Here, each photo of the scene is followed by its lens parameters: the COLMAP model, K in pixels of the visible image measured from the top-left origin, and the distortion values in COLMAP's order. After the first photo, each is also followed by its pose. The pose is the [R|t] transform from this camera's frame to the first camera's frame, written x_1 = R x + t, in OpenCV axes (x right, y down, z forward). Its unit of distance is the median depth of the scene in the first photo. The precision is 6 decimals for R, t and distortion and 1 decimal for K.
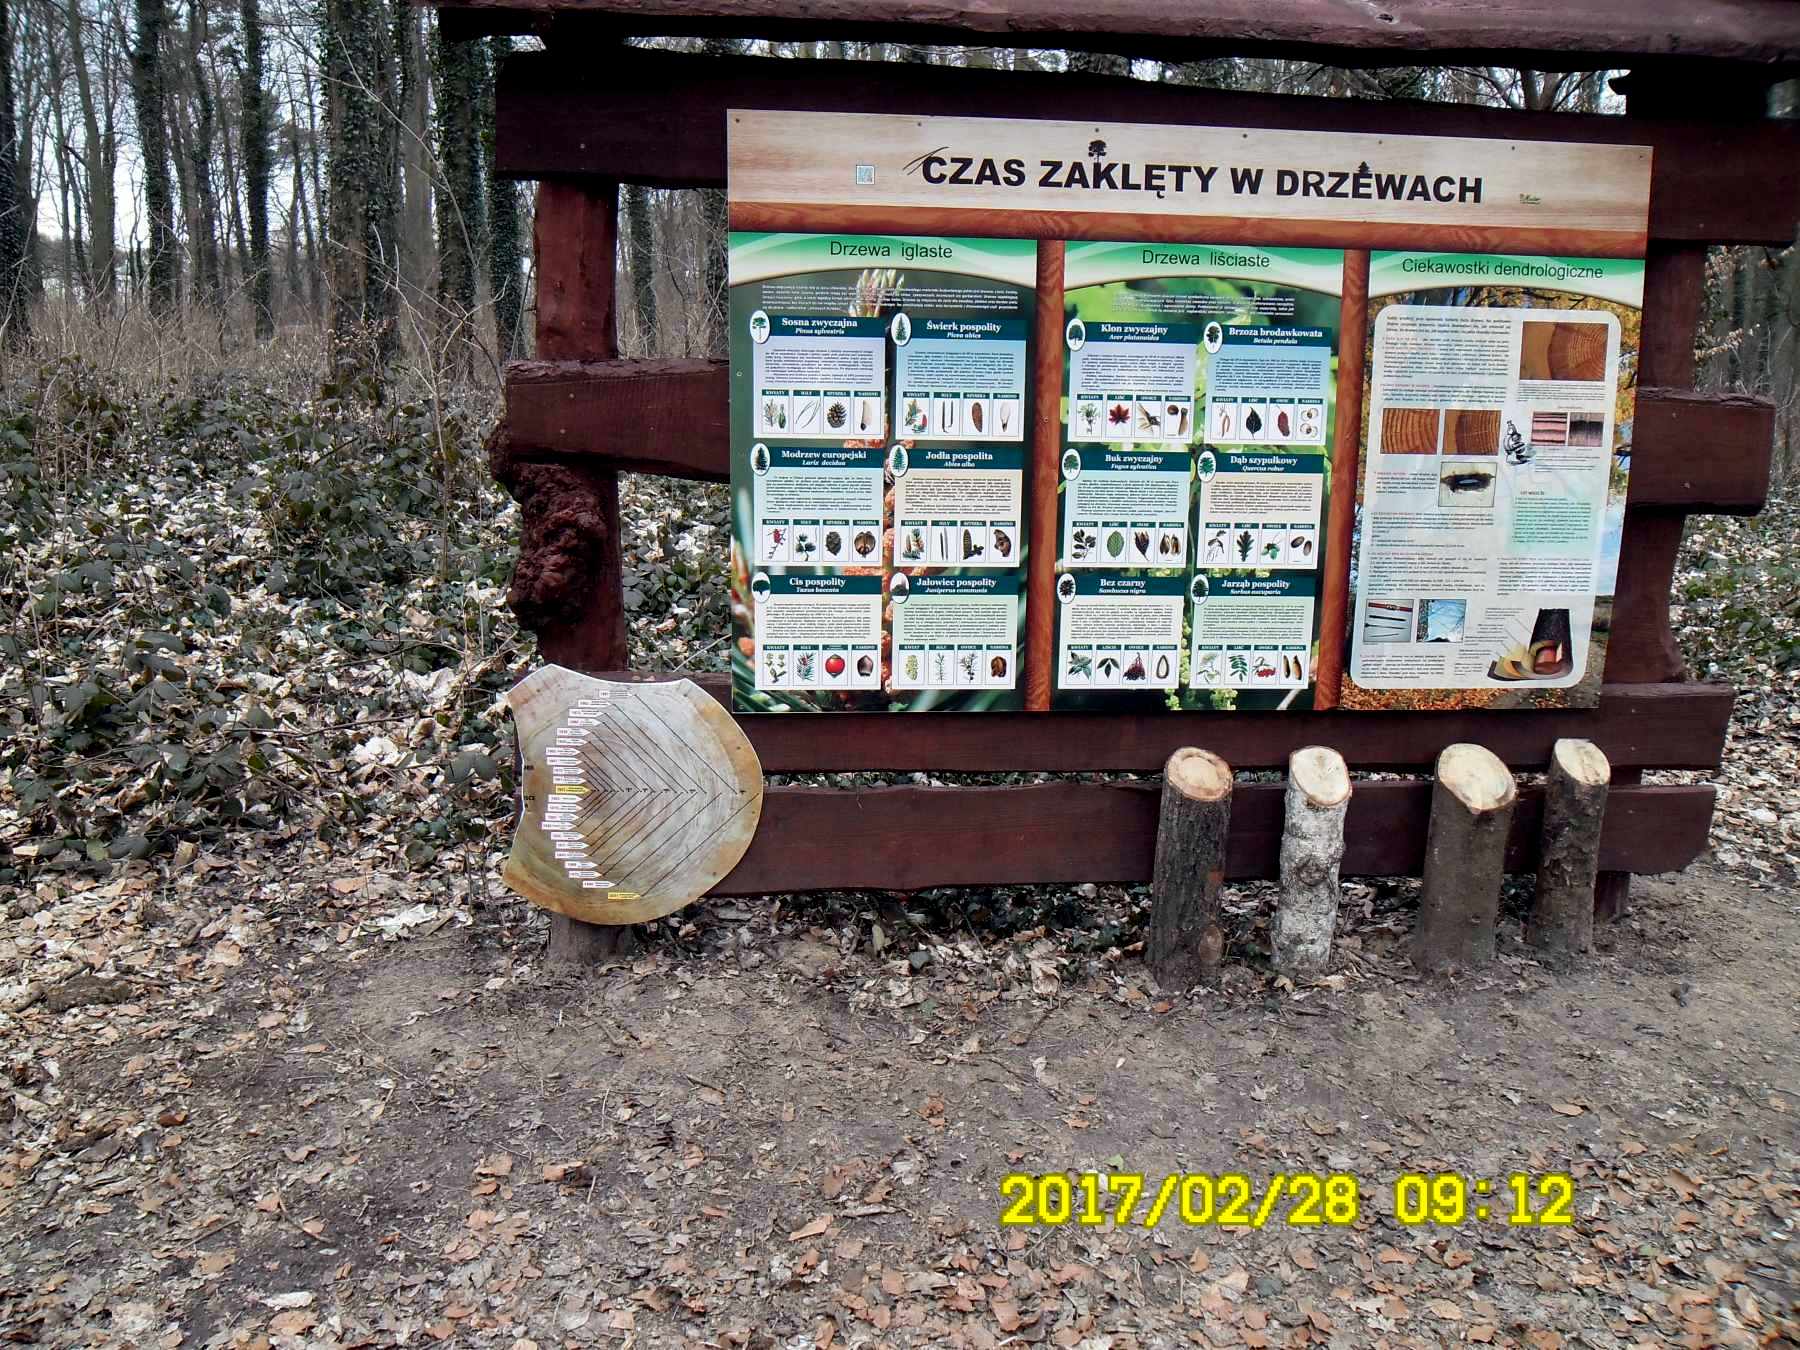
lens RADIAL K [[1462.4, 0, 900.0], [0, 1462.4, 675.0], [0, 0, 1]] dist [-0.037751, 0.012158]
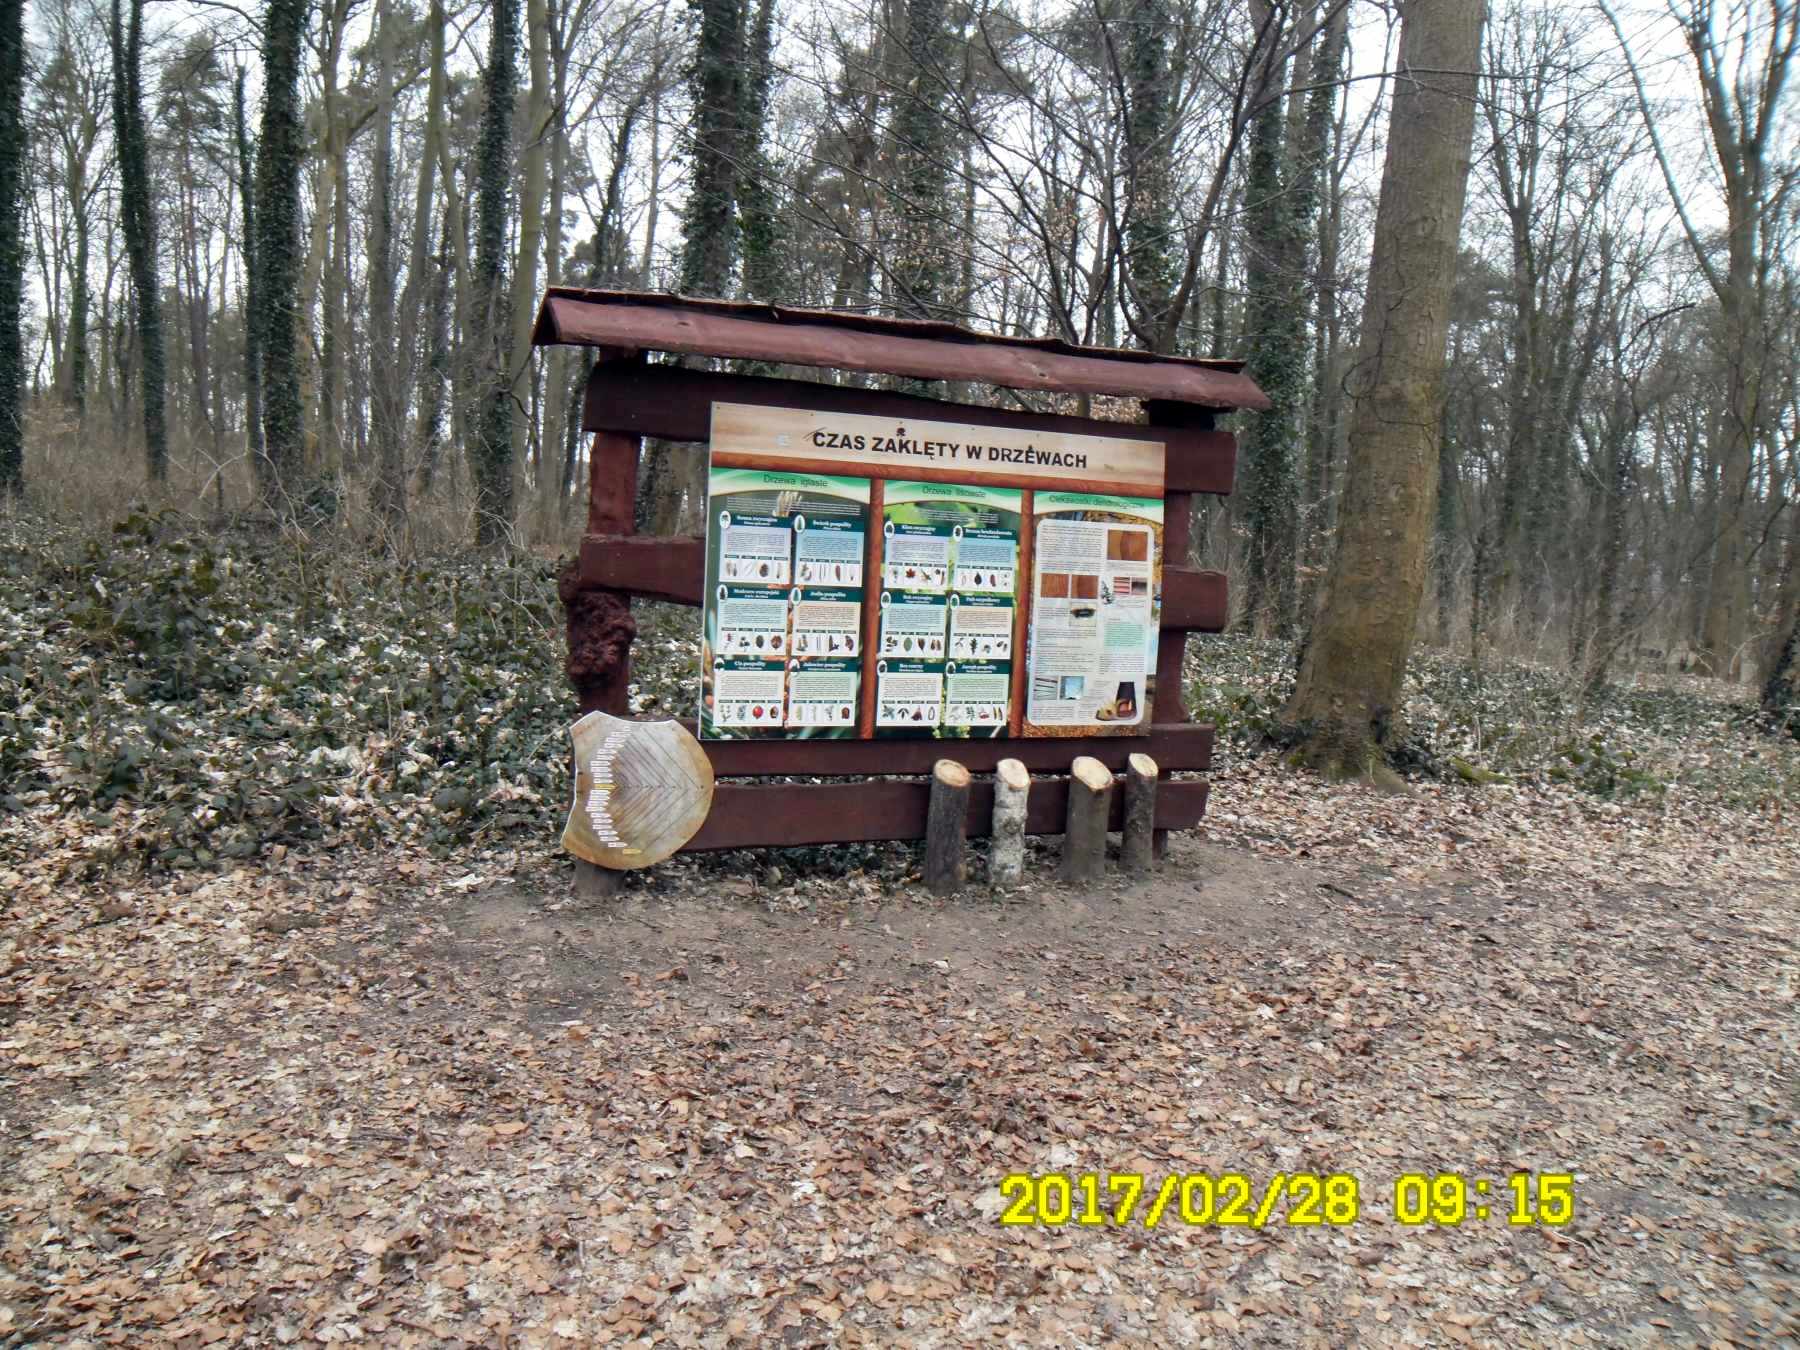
lens RADIAL K [[1462.4, 0, 900.0], [0, 1462.4, 675.0], [0, 0, 1]] dist [-0.037751, 0.012158]
pose [[0.946727, 0.003154, 0.322021, -0.445528], [0.029073, 0.995031, -0.095221, 0.120491], [-0.320721, 0.099511, 0.941932, -0.699044]]
